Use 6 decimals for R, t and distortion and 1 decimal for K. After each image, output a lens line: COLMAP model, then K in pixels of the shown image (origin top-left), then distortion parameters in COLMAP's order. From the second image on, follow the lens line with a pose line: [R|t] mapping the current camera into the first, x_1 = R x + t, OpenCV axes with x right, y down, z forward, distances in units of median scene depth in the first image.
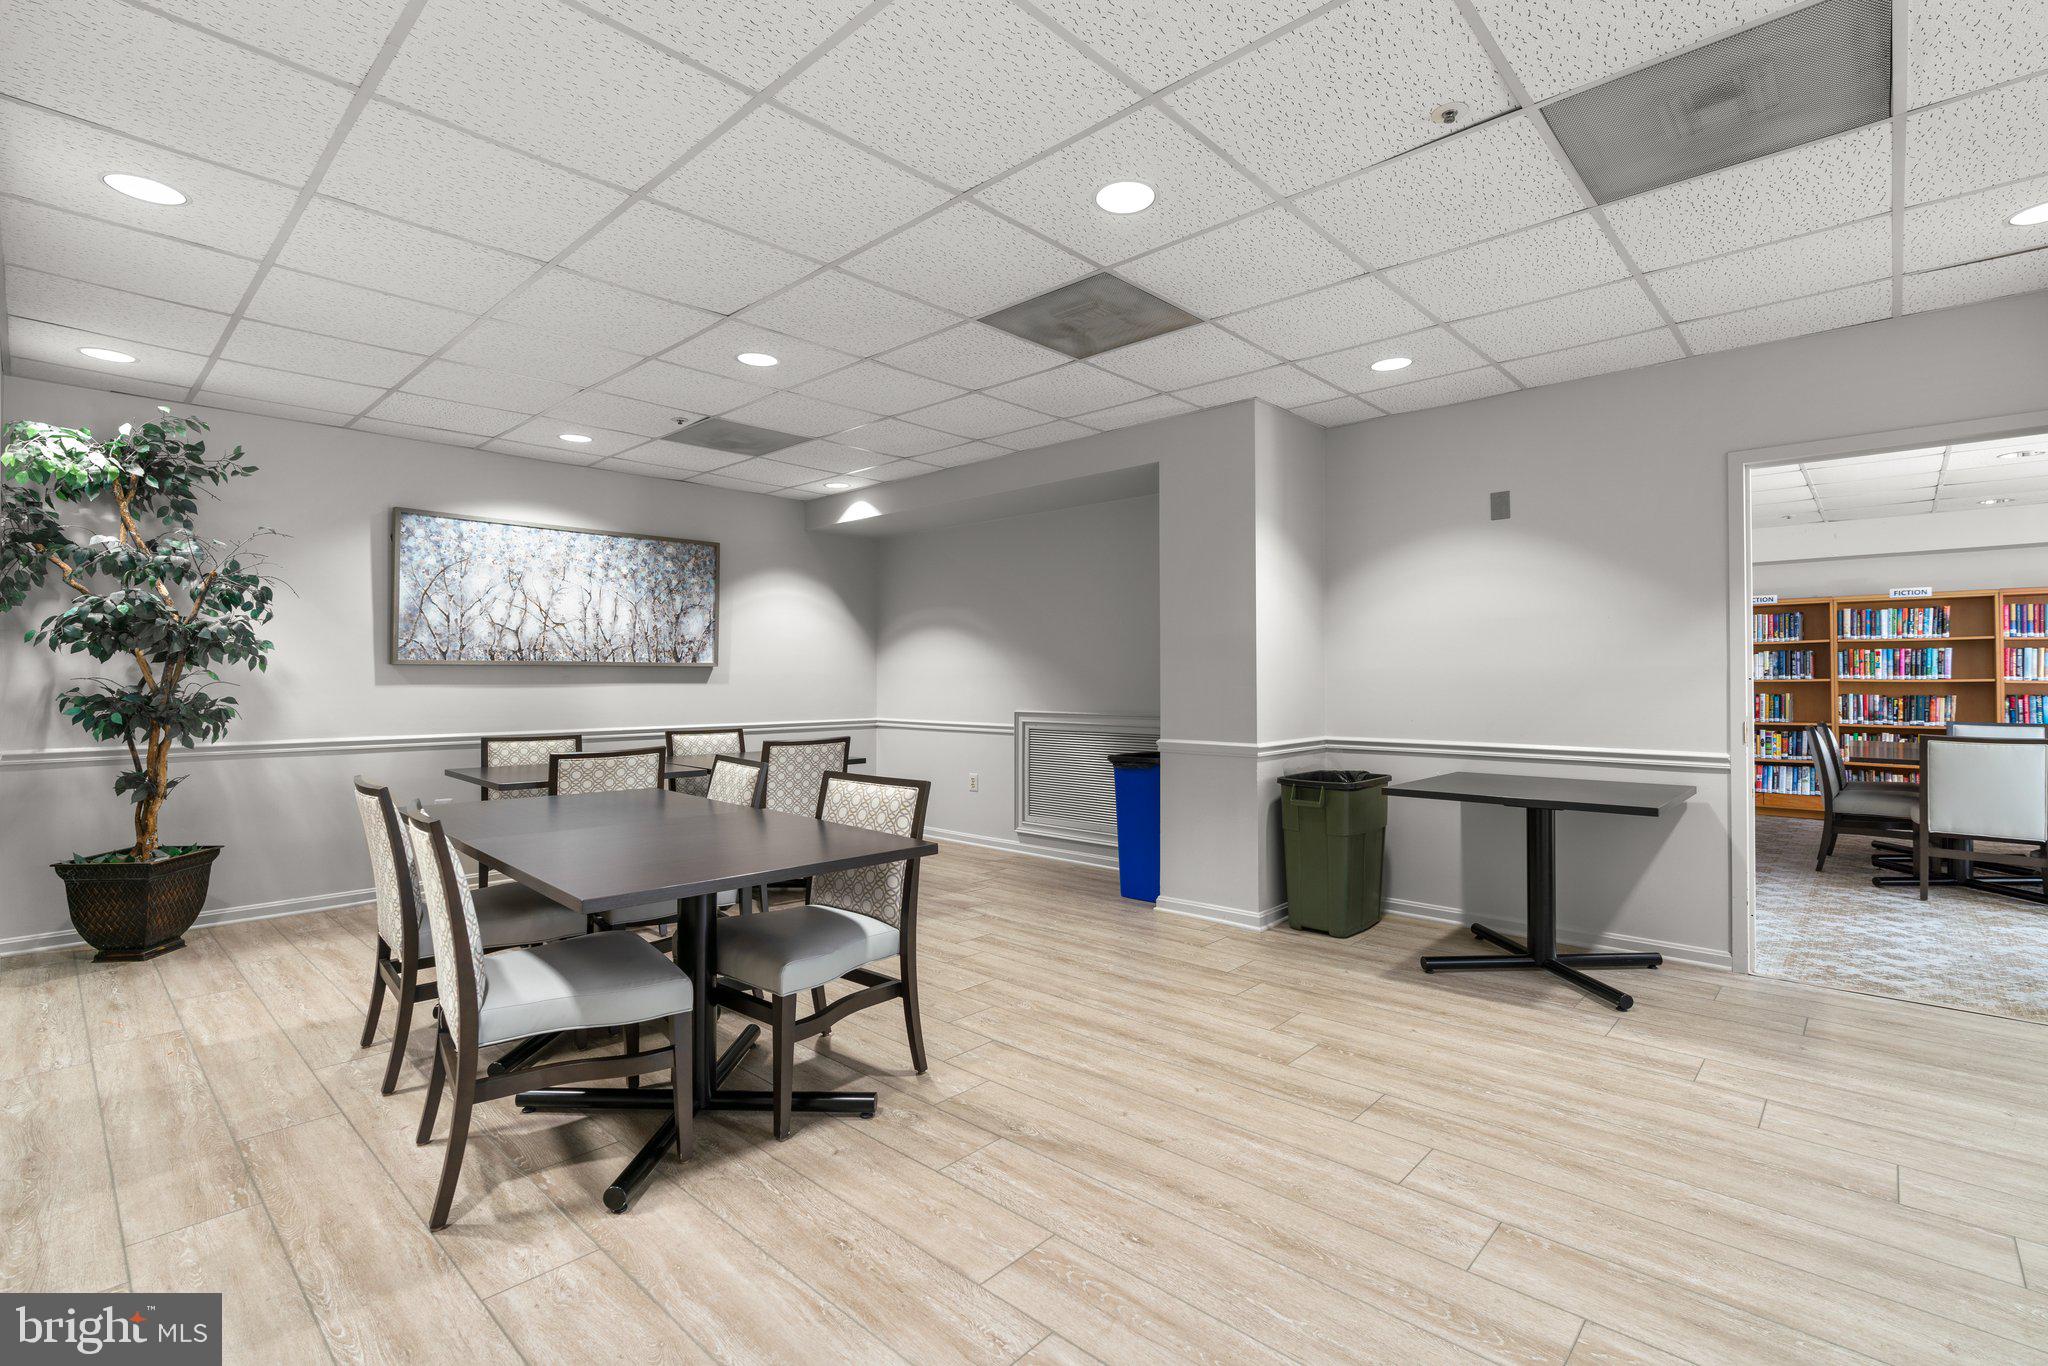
lens RADIAL K [[935.1, 0, 1018.2], [0, 935.1, 688.3], [0, 0, 1]] dist [-0.000371, -0.000144]
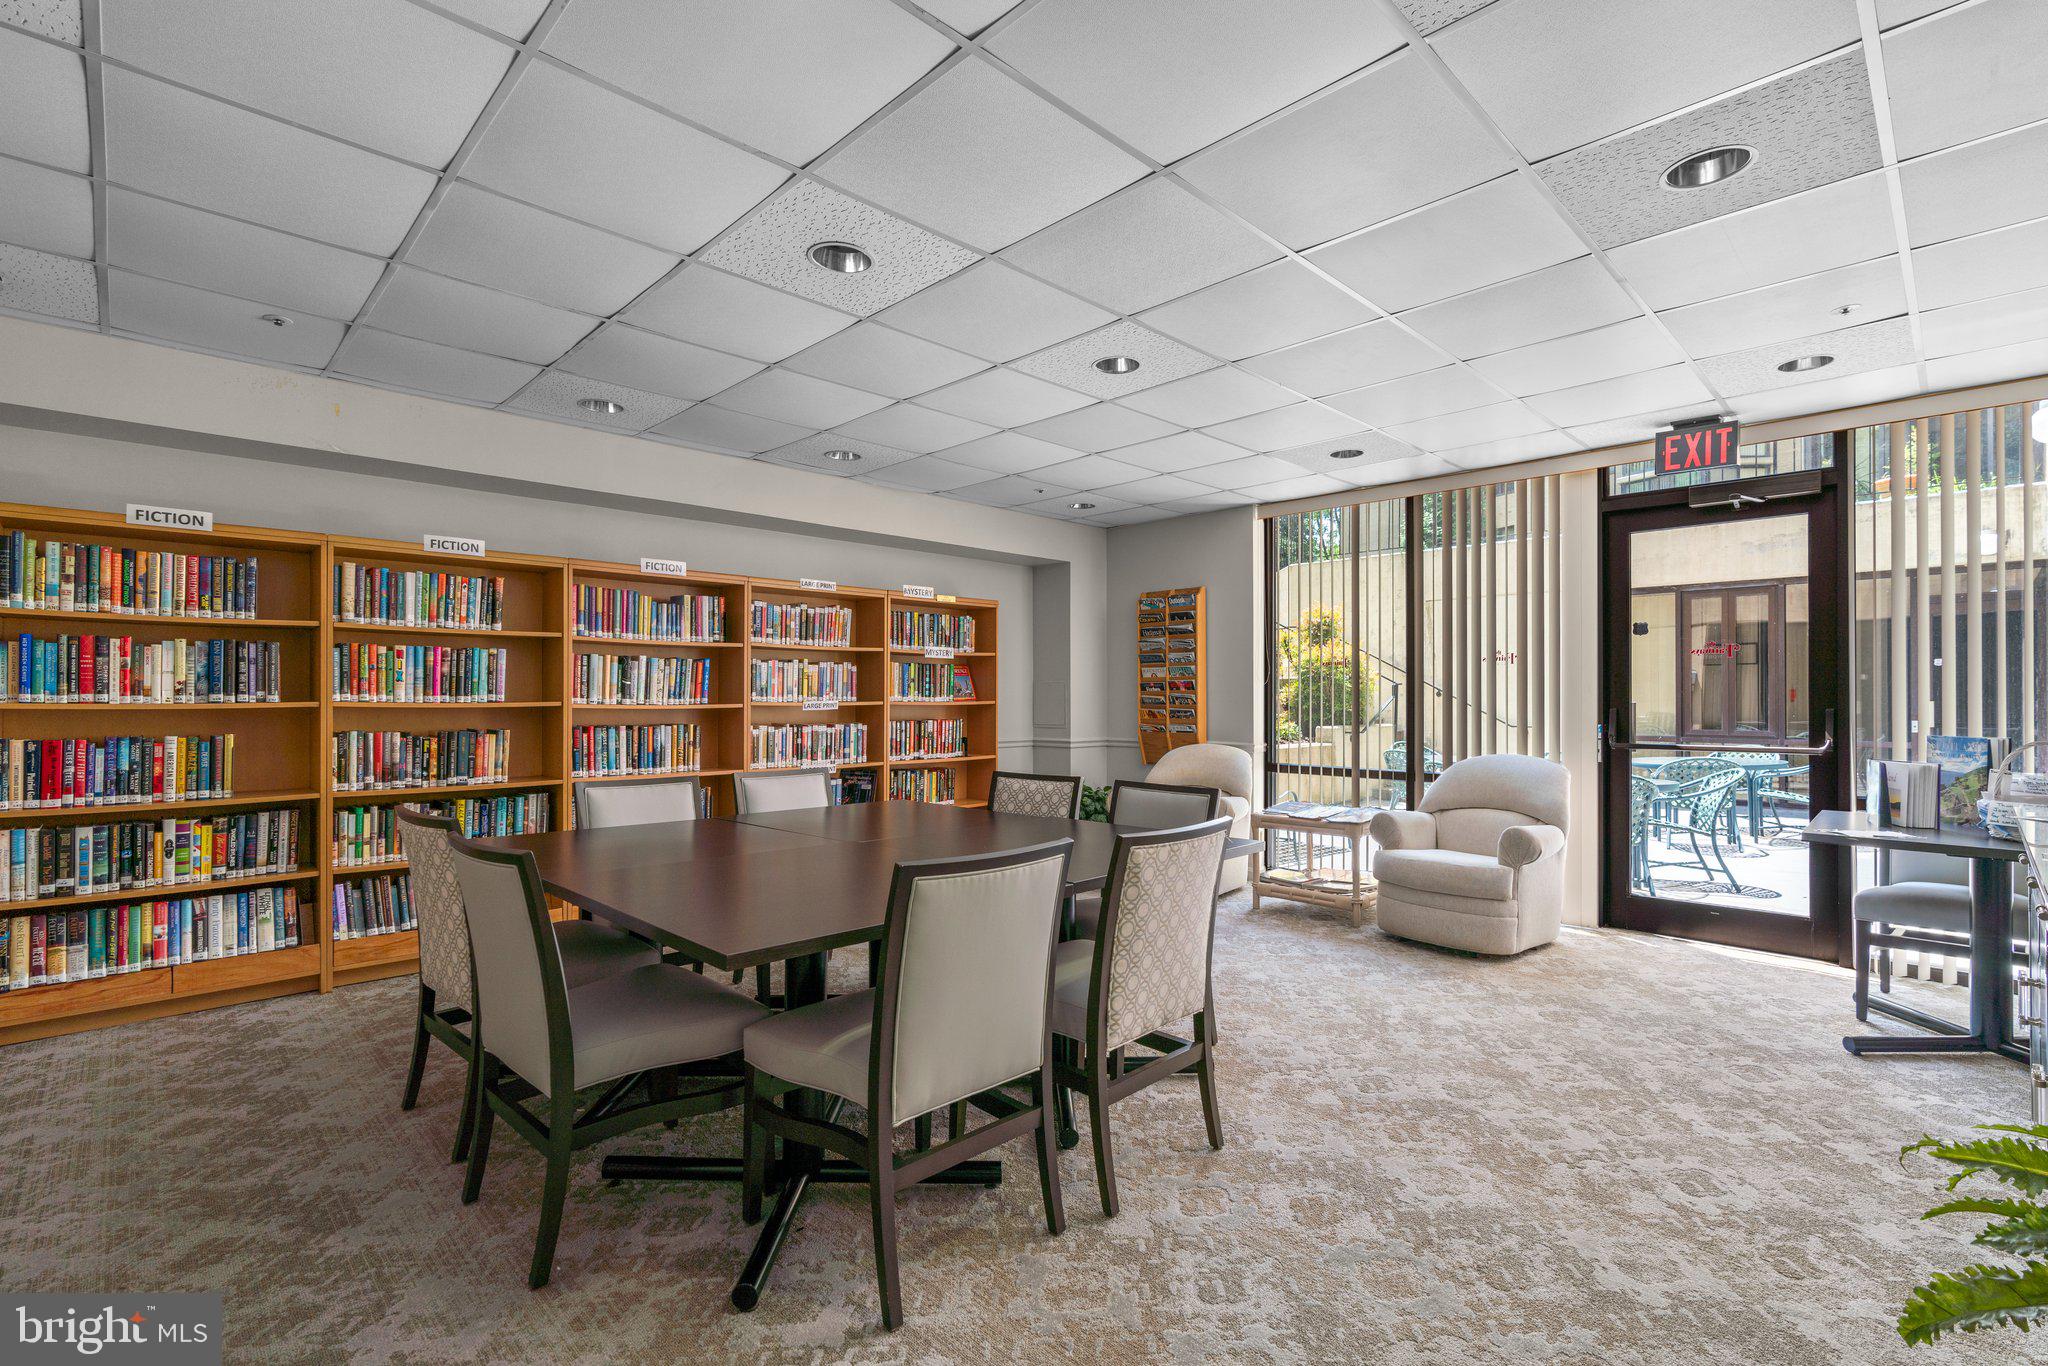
lens RADIAL K [[935.1, 0, 1004.6], [0, 935.1, 689.1], [0, 0, 1]] dist [-0.000371, -0.000144]
pose [[0.051328, 0.005689, 0.998666, 0.394410], [0.003793, 0.999975, -0.005891, -0.012438], [-0.998675, 0.004091, 0.051305, 0.607312]]
